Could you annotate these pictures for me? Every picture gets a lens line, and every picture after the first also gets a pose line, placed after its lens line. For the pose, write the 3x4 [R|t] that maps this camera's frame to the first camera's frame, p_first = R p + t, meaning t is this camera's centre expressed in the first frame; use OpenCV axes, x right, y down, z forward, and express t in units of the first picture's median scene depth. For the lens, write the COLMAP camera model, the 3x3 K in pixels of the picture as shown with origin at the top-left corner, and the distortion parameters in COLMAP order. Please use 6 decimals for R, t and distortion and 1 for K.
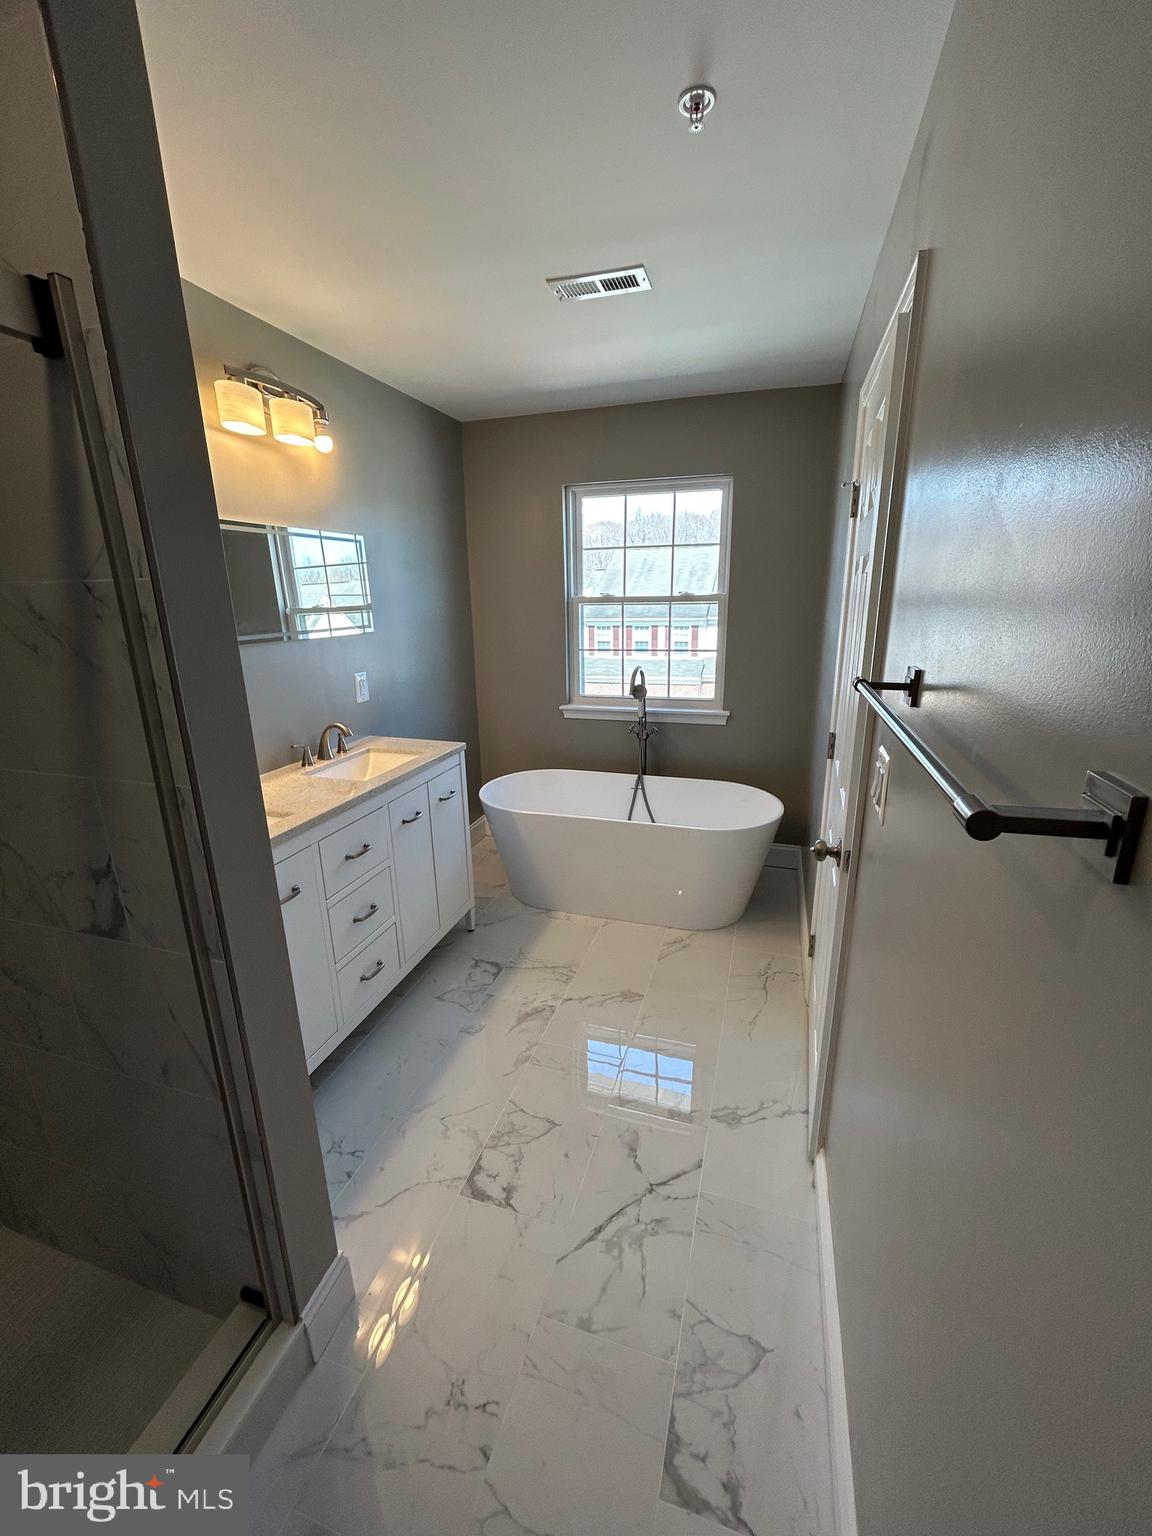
lens RADIAL K [[616.5, 0, 578.8], [0, 616.5, 765.3], [0, 0, 1]] dist [-0.000131, -0.000176]
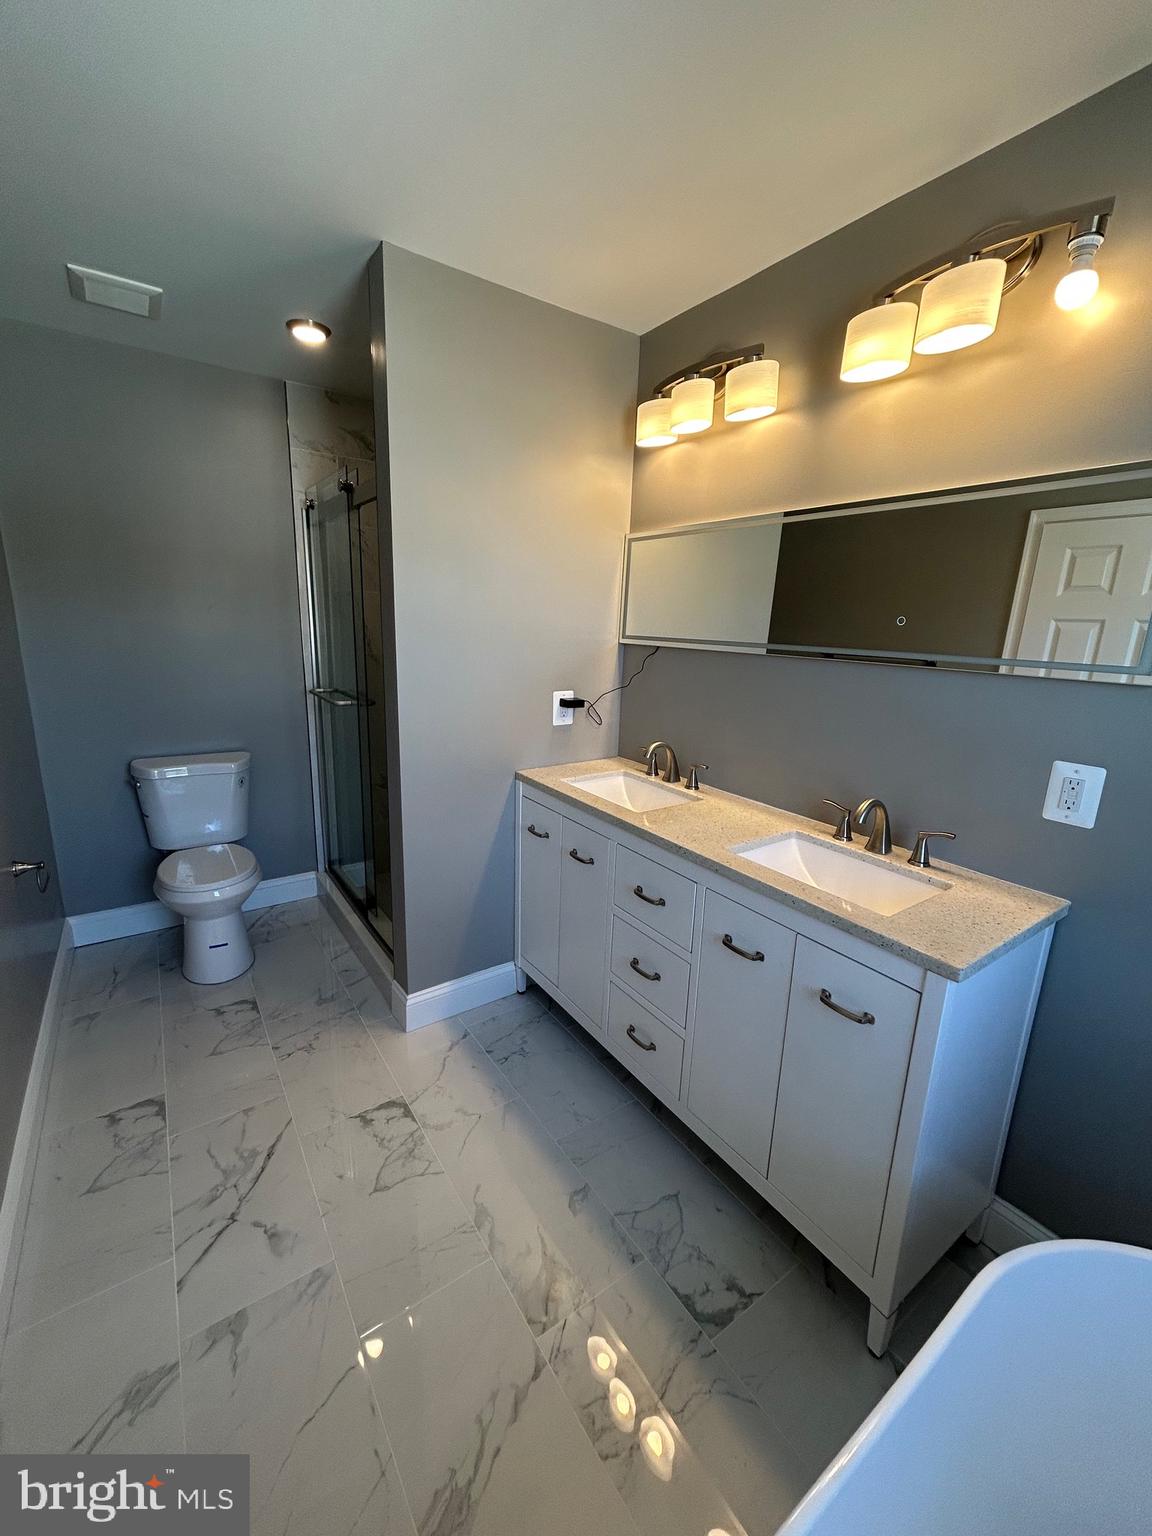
lens RADIAL K [[616.5, 0, 578.8], [0, 616.5, 765.3], [0, 0, 1]] dist [-0.000131, -0.000176]
pose [[-0.613722, 0.163055, -0.772502, 0.365188], [-0.244935, 0.890845, 0.382626, -0.357312], [0.750568, 0.424039, -0.506793, 1.426277]]
